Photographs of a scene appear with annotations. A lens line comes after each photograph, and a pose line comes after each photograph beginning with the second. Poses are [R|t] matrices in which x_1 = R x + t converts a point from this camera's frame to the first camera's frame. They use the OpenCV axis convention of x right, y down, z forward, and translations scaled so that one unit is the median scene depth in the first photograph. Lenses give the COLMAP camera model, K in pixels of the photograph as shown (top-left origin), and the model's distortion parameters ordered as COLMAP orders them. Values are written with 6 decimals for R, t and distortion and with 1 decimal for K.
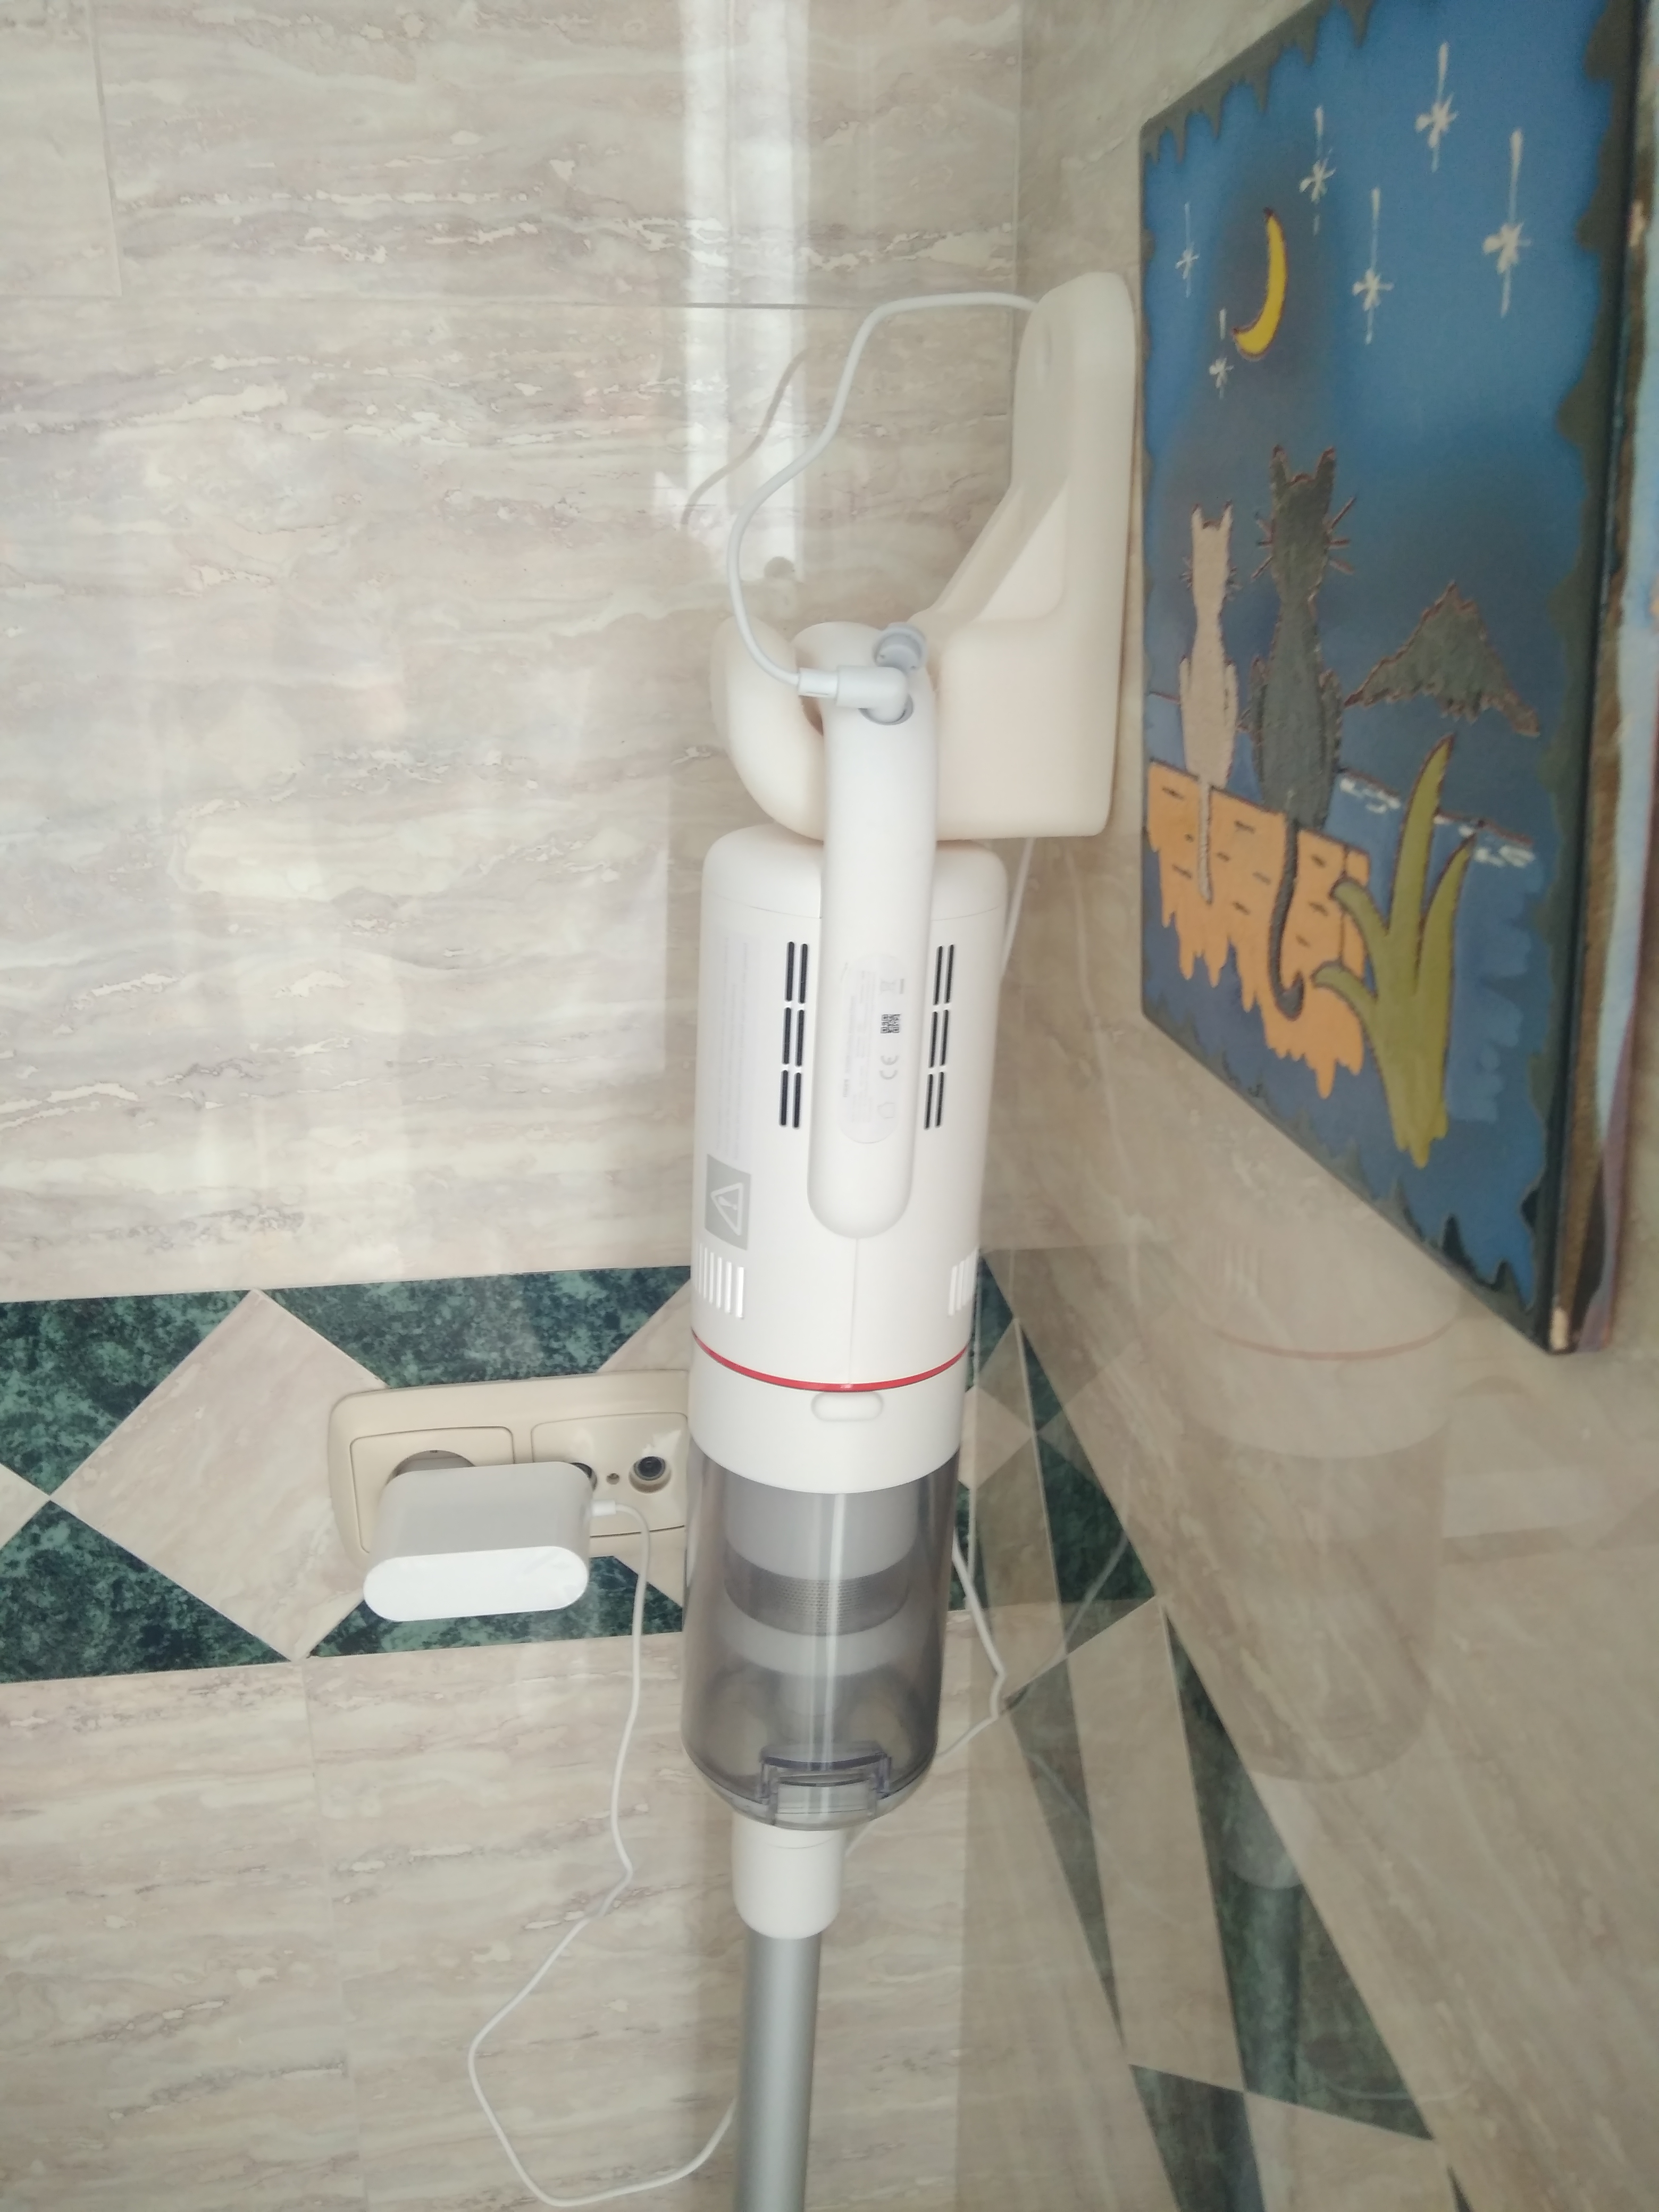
lens RADIAL K [[1781.8, 0, 829.5], [0, 1781.8, 1106.0], [0, 0, 1]] dist [0.001150, -0.013380]
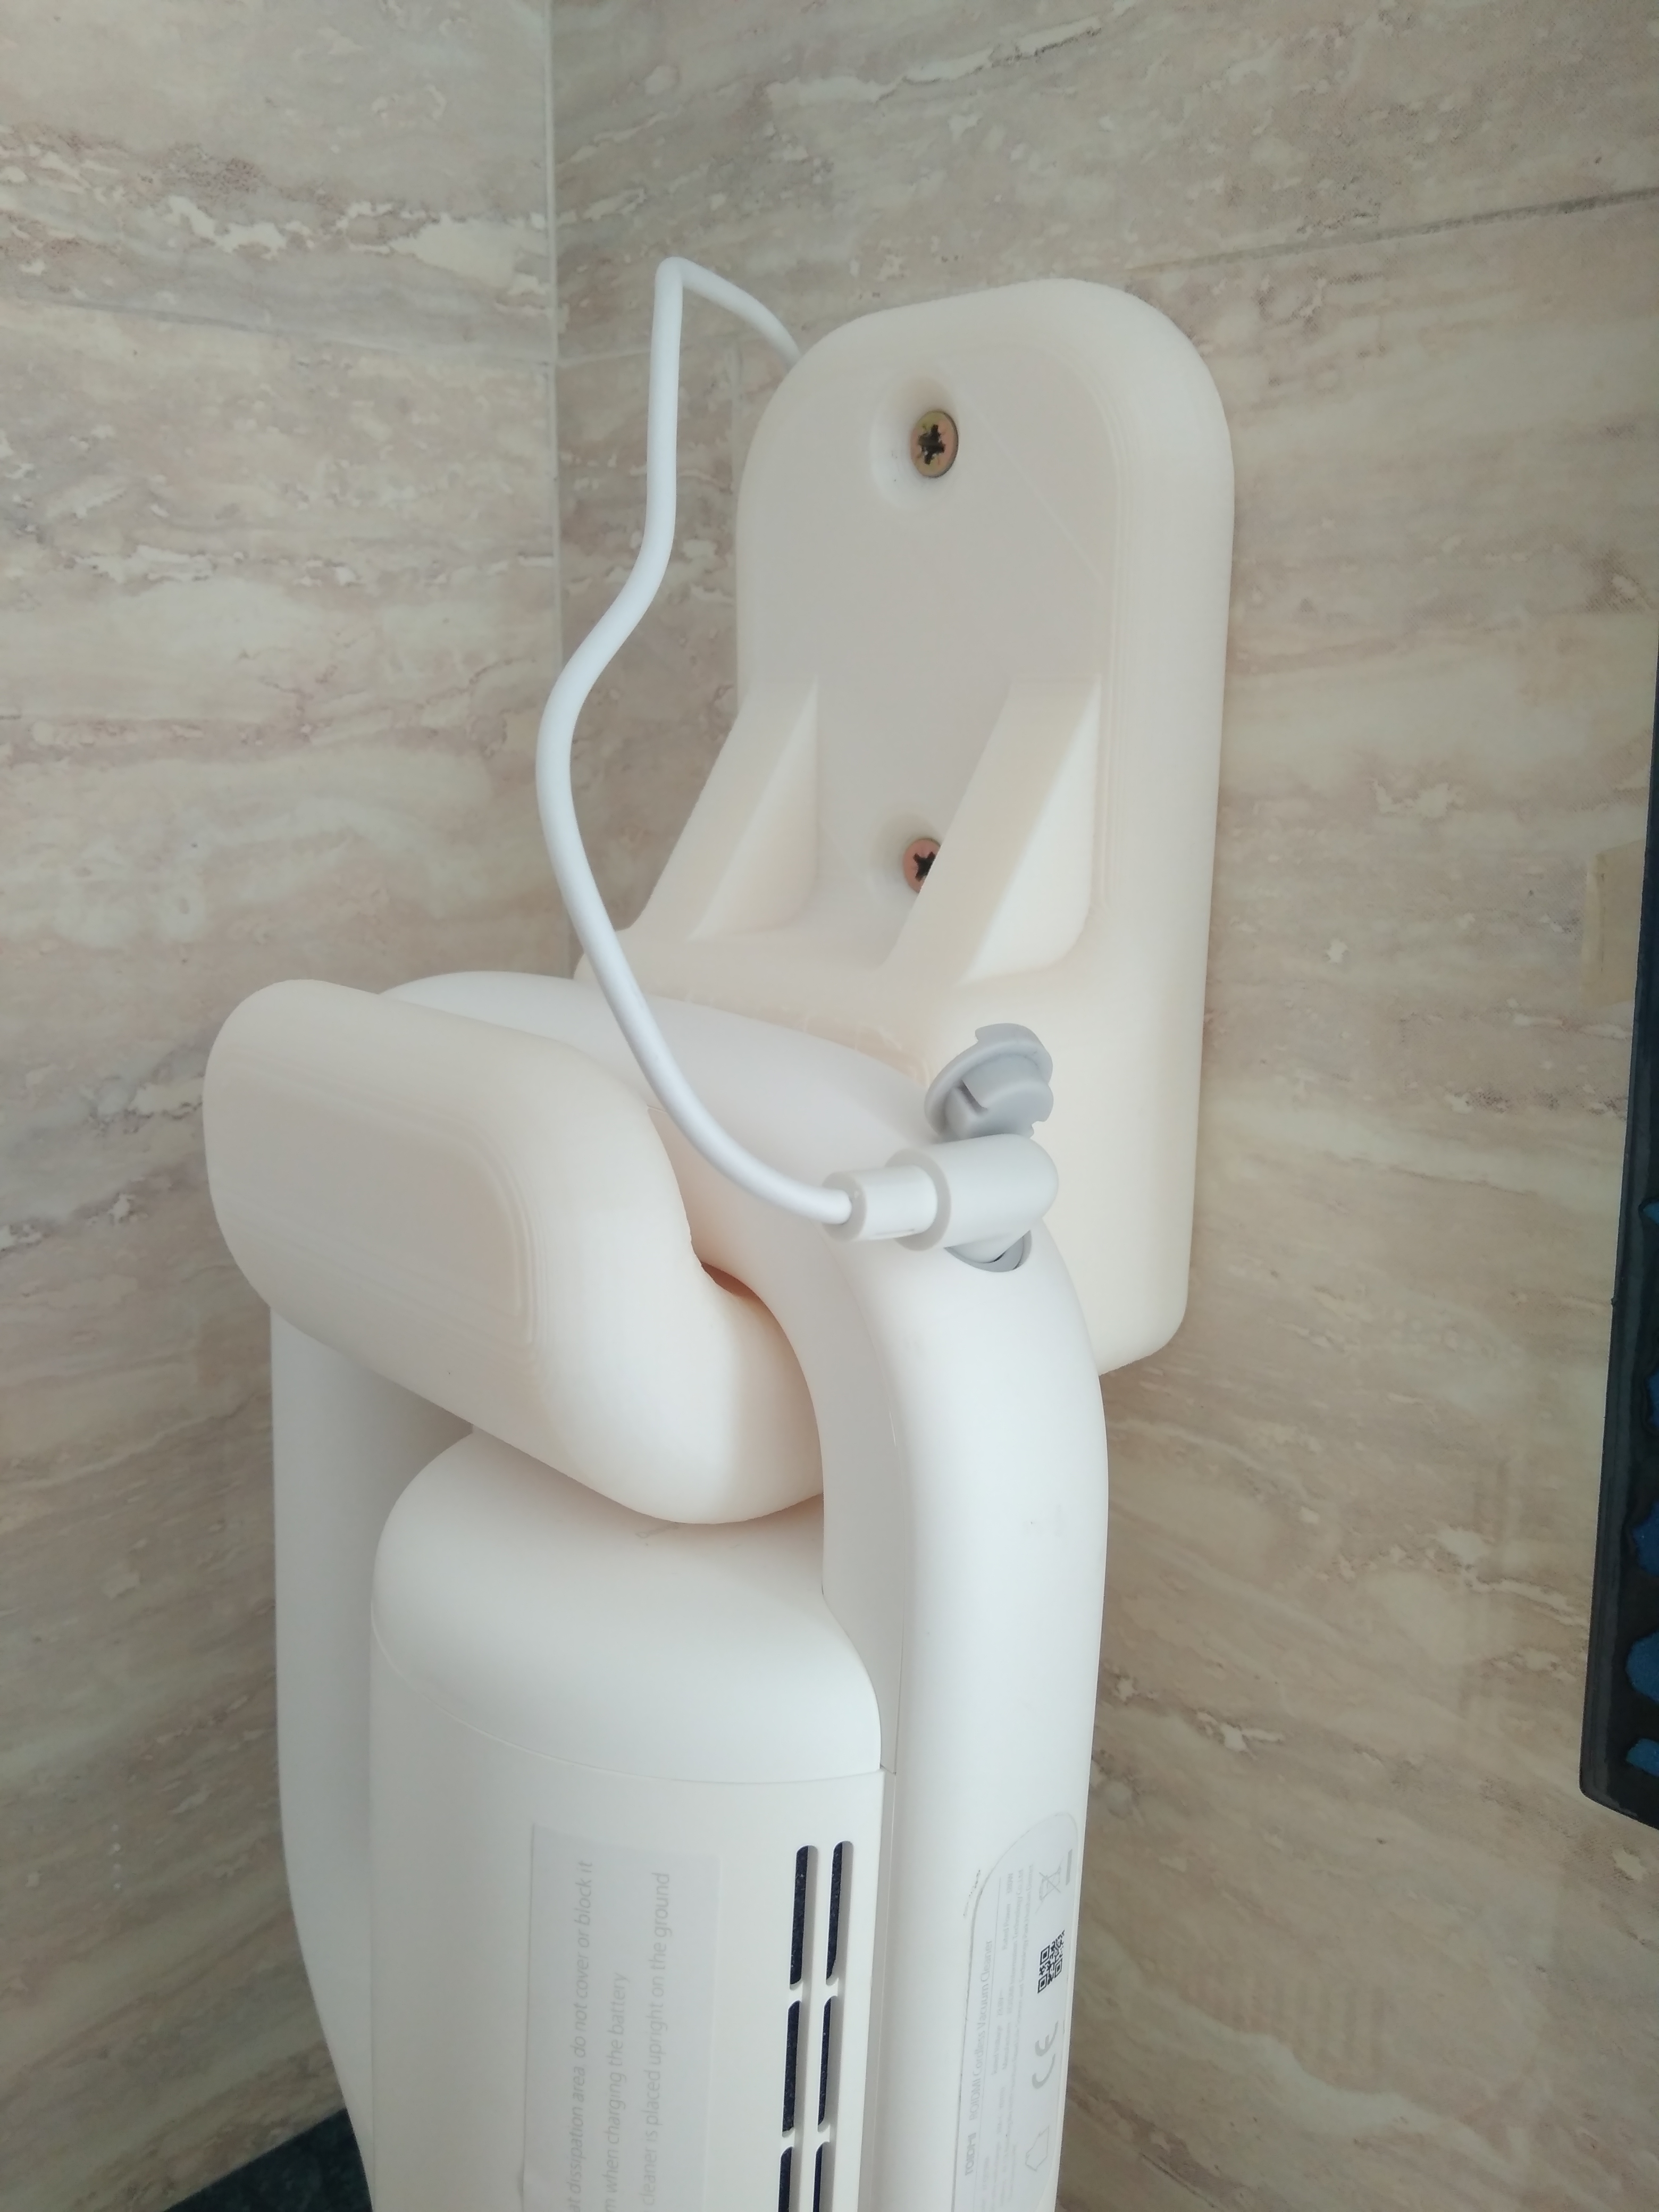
lens RADIAL K [[1781.8, 0, 829.5], [0, 1781.8, 1106.0], [0, 0, 1]] dist [0.001150, -0.013380]
pose [[0.816470, -0.127424, 0.563152, -0.170276], [0.185216, 0.981601, -0.046425, -0.184649], [-0.546874, 0.142209, 0.825048, 0.538325]]
